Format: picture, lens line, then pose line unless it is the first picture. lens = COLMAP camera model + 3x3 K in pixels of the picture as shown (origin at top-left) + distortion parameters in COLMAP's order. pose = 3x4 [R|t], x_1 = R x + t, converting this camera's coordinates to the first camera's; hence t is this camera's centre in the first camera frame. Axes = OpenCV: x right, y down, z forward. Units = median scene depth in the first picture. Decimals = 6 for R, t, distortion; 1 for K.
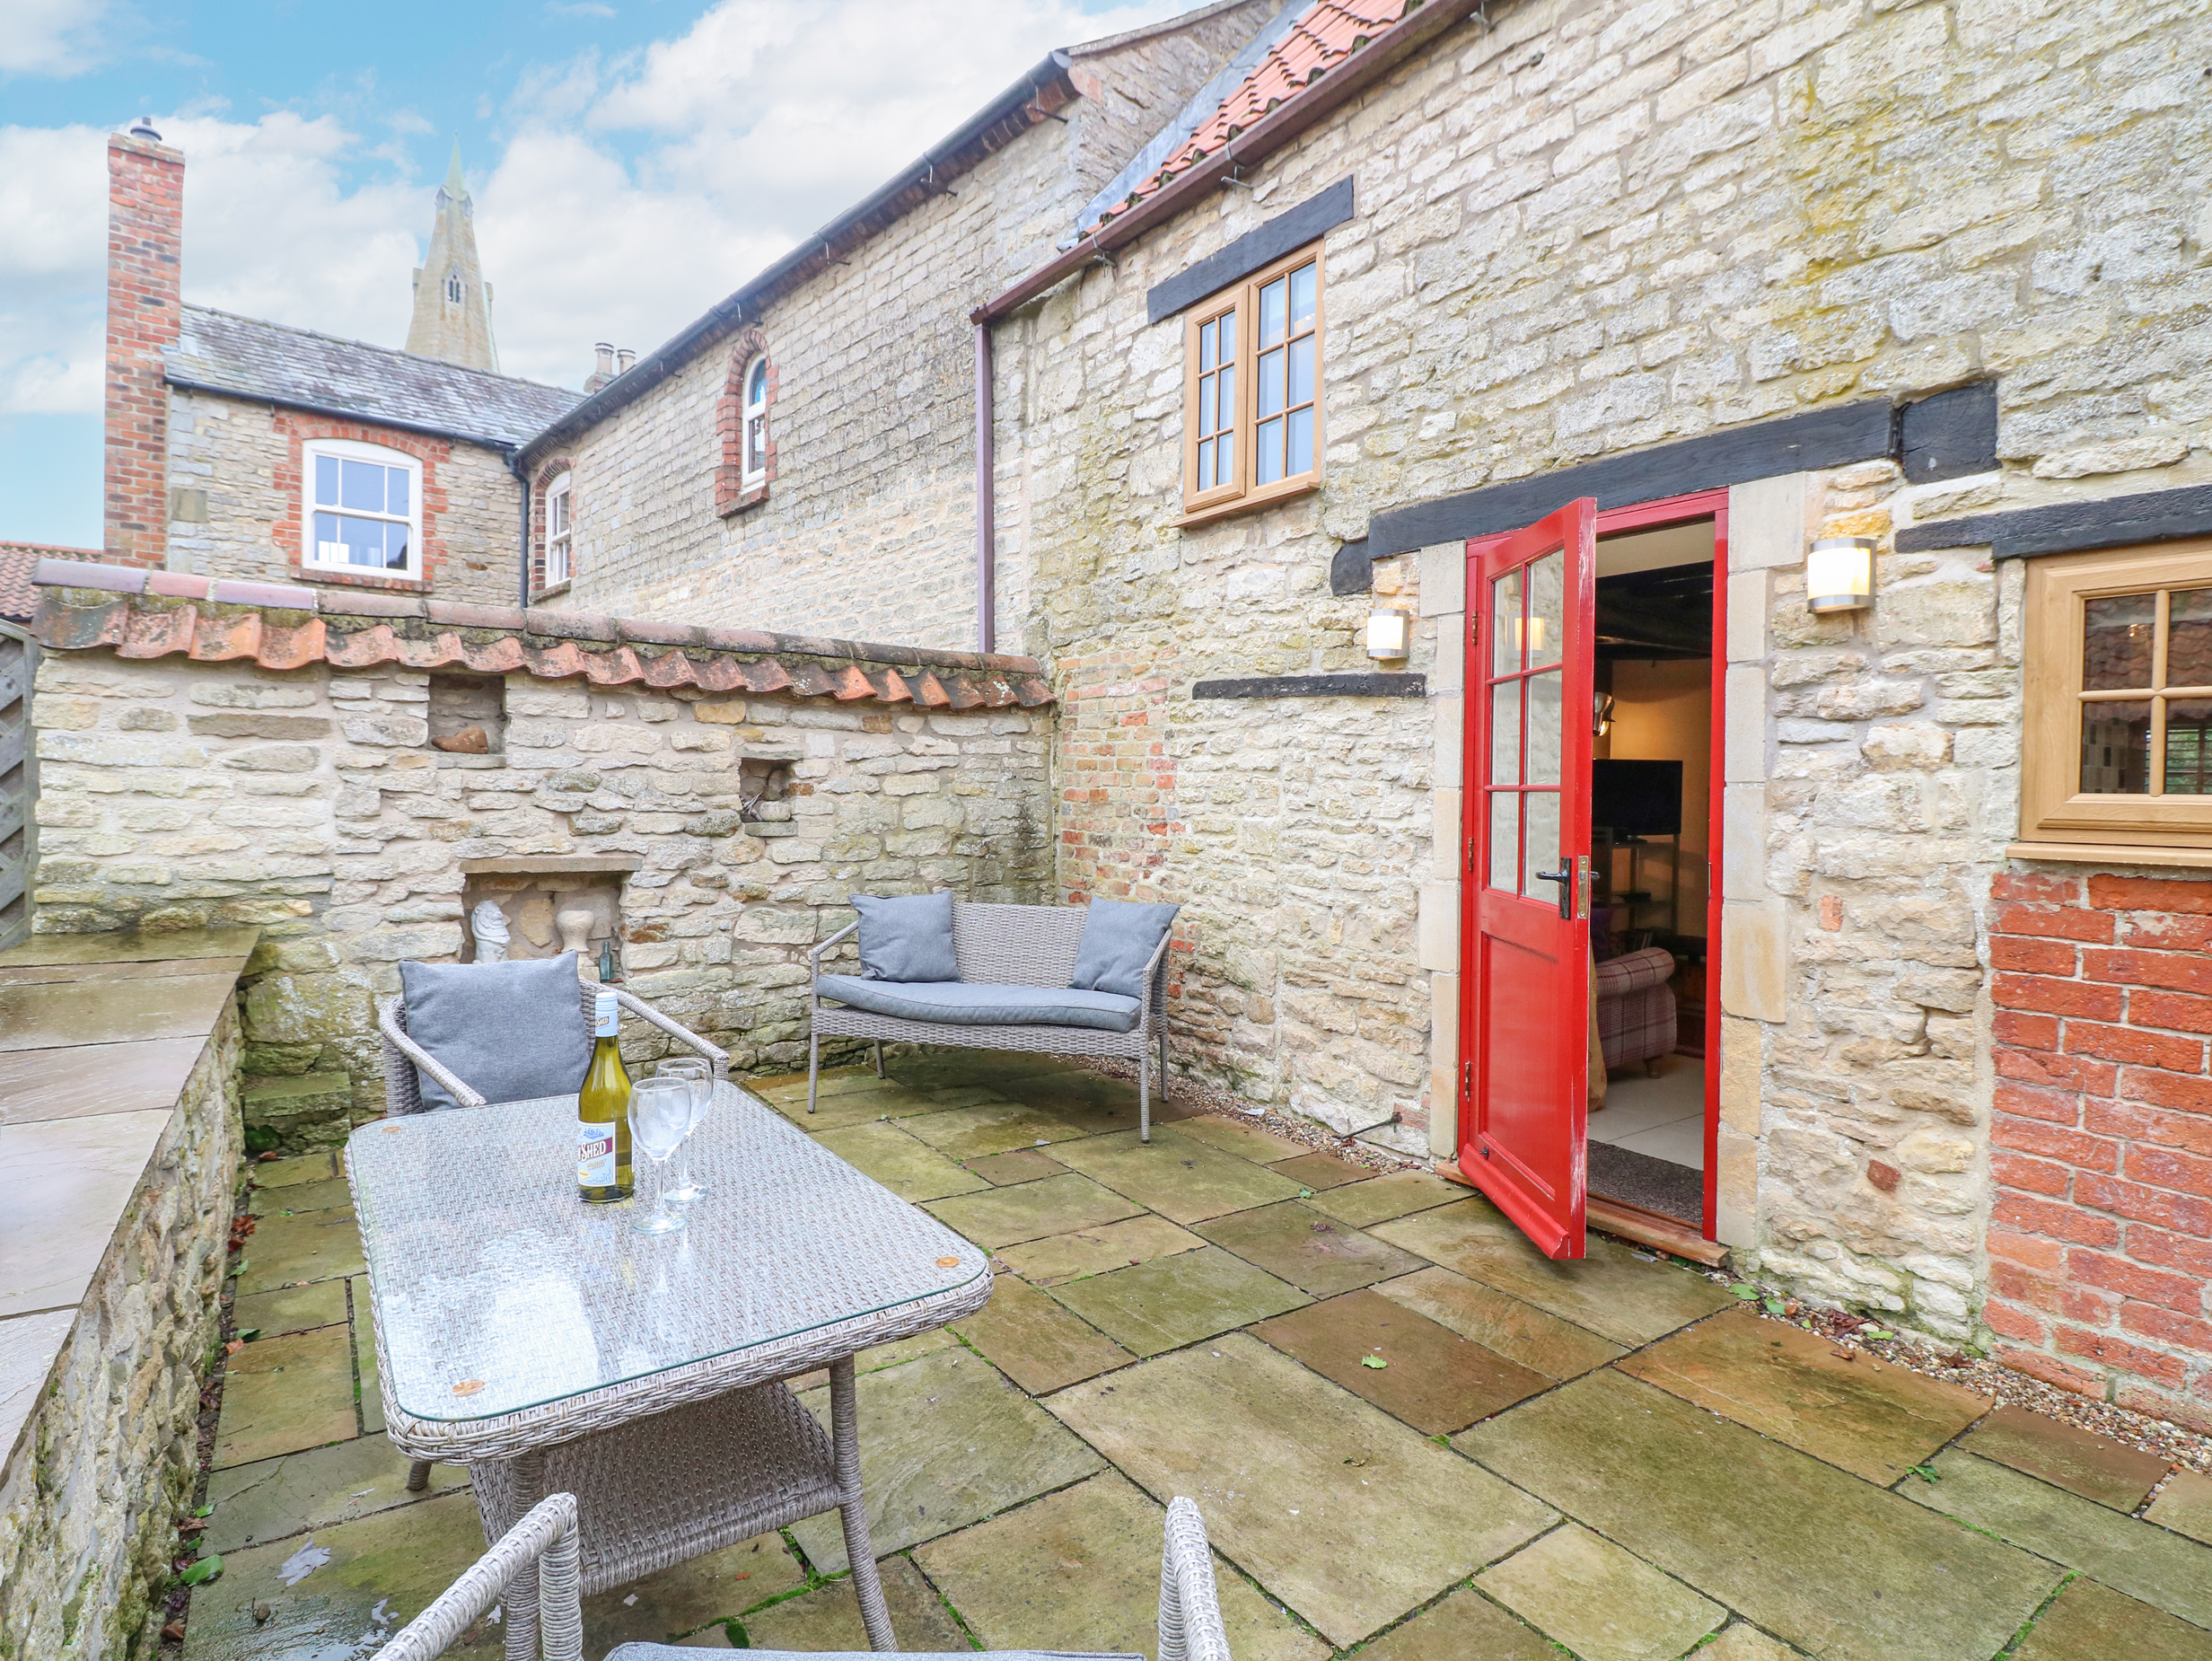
lens RADIAL K [[1130.8, 0, 1108.8], [0, 1130.8, 828.0], [0, 0, 1]] dist [-0.008312, -0.007352]
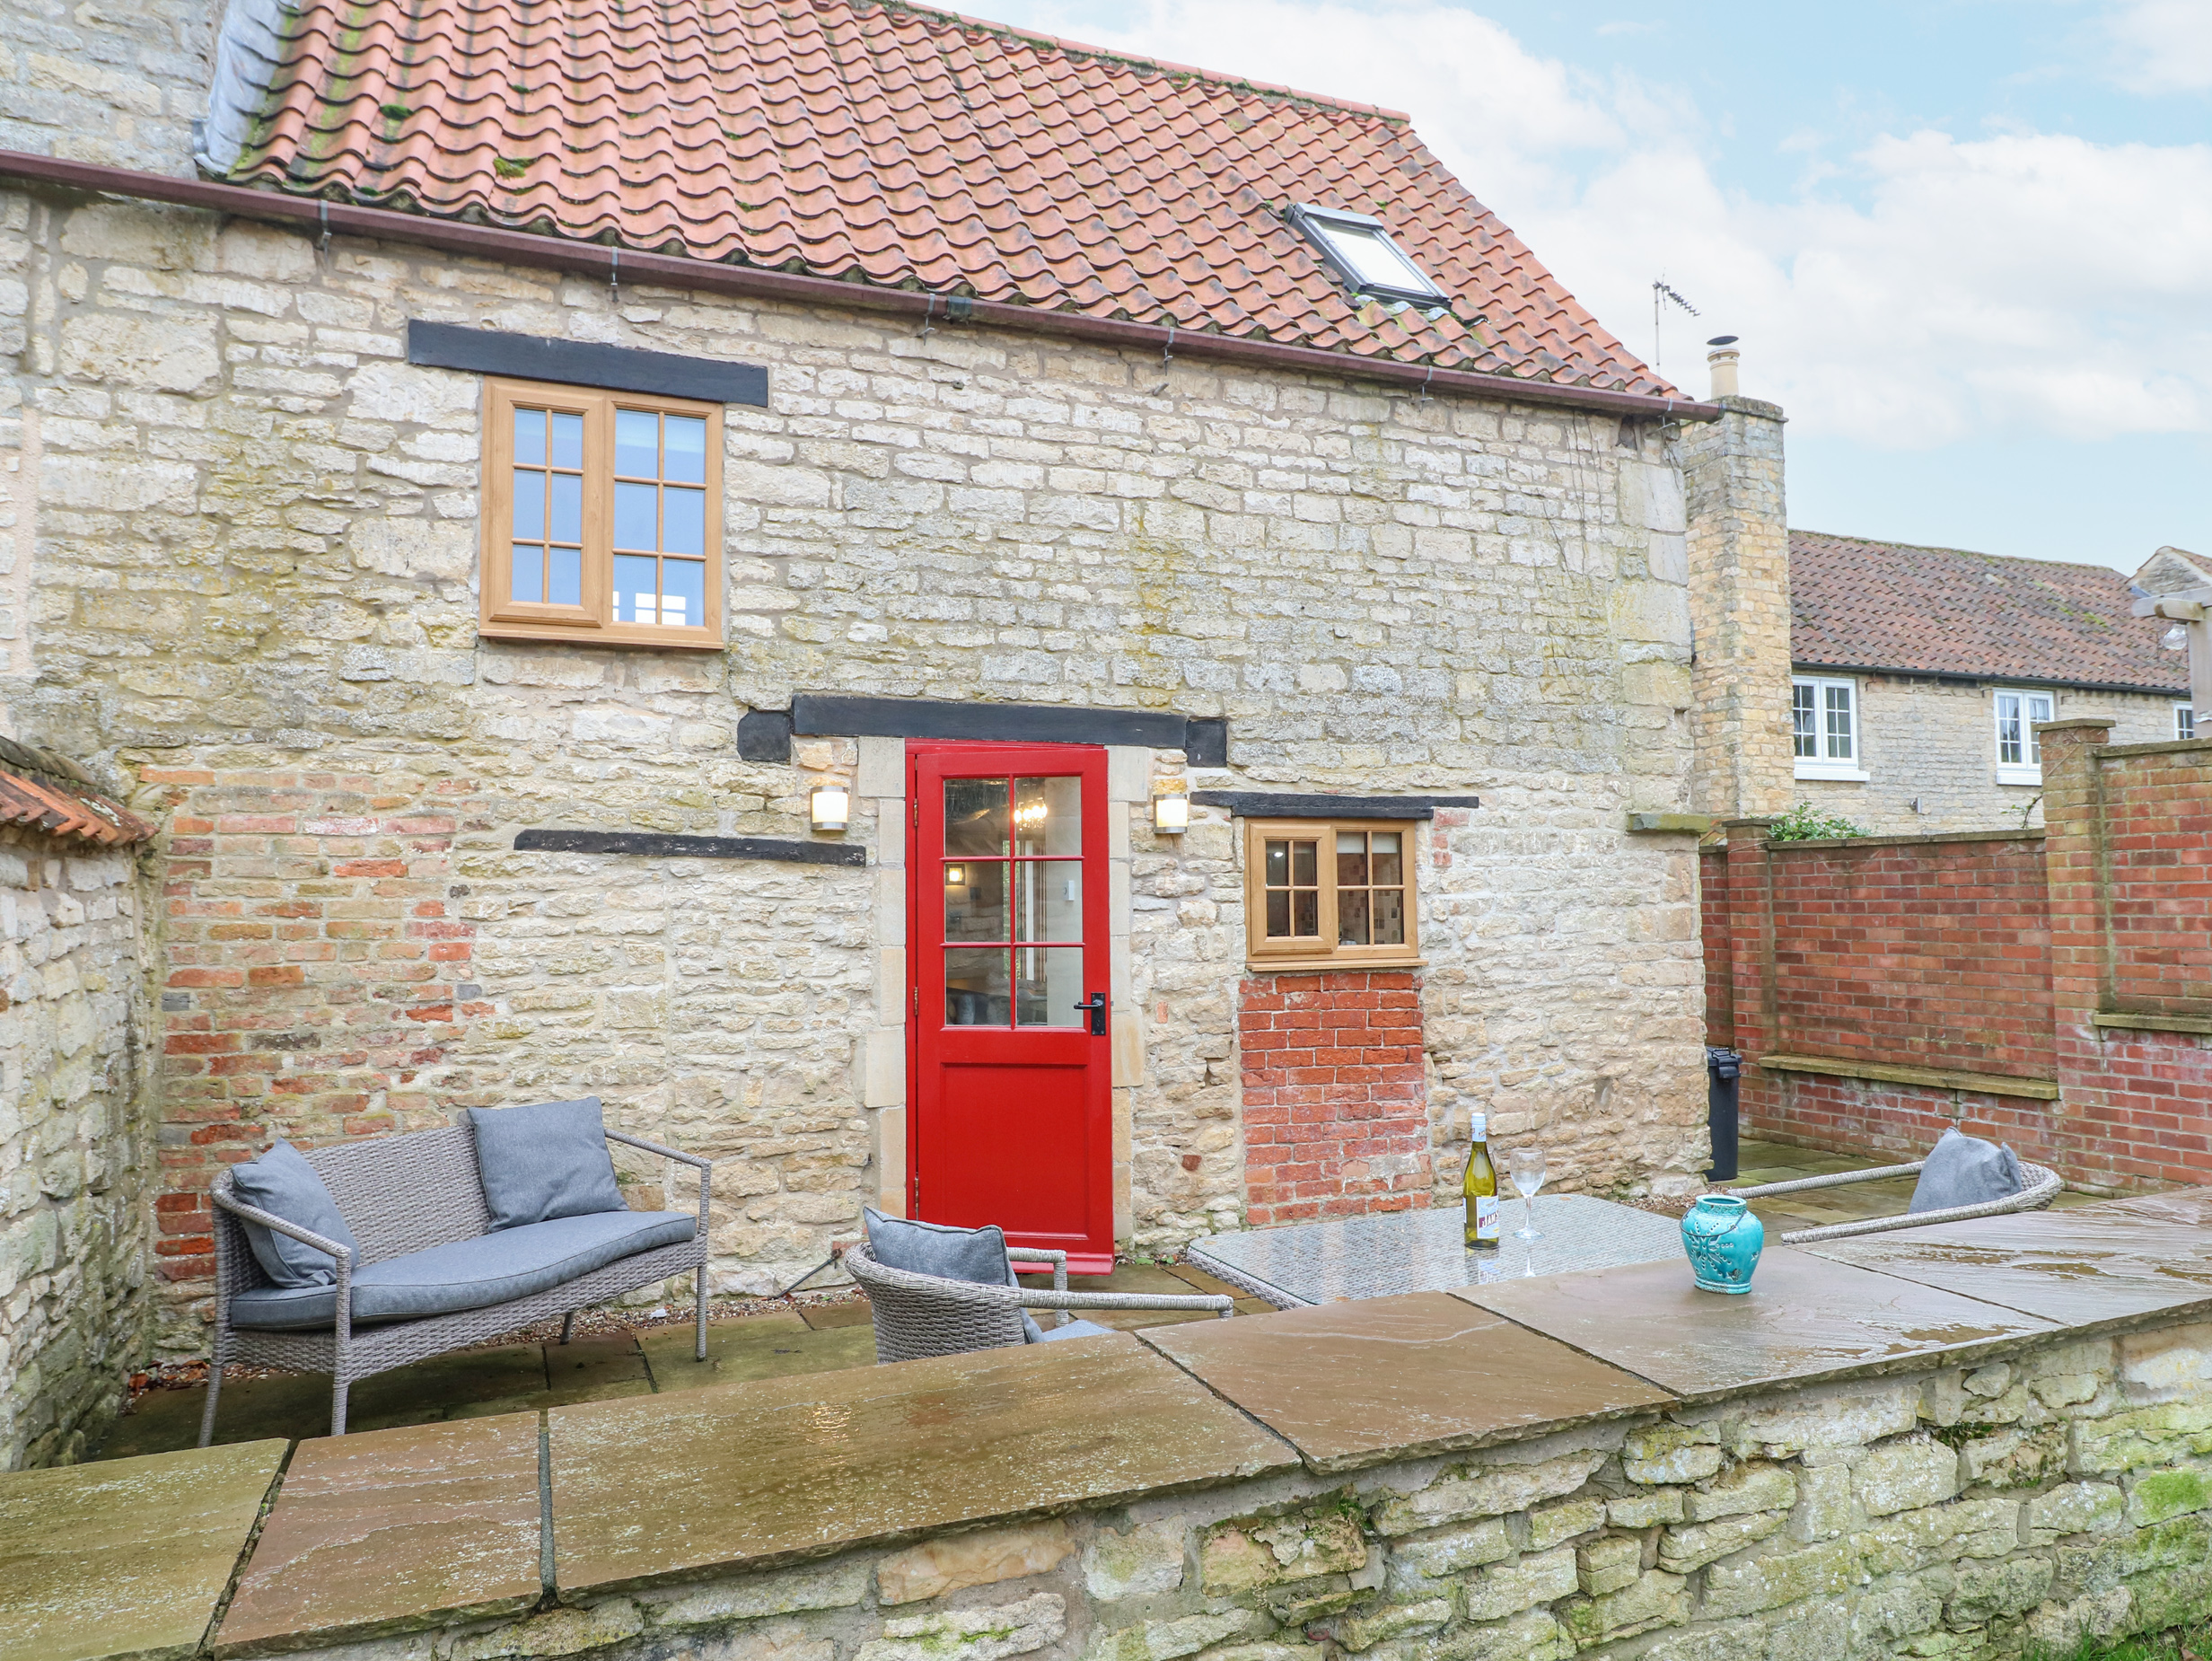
lens RADIAL K [[1451.3, 0, 1108.3], [0, 1451.3, 825.9], [0, 0, 1]] dist [-0.000218, -0.002248]
pose [[0.214693, 0.028894, 0.976254, -1.063475], [0.046547, 0.998124, -0.039777, -0.085026], [-0.975572, 0.053982, 0.212945, 0.434910]]
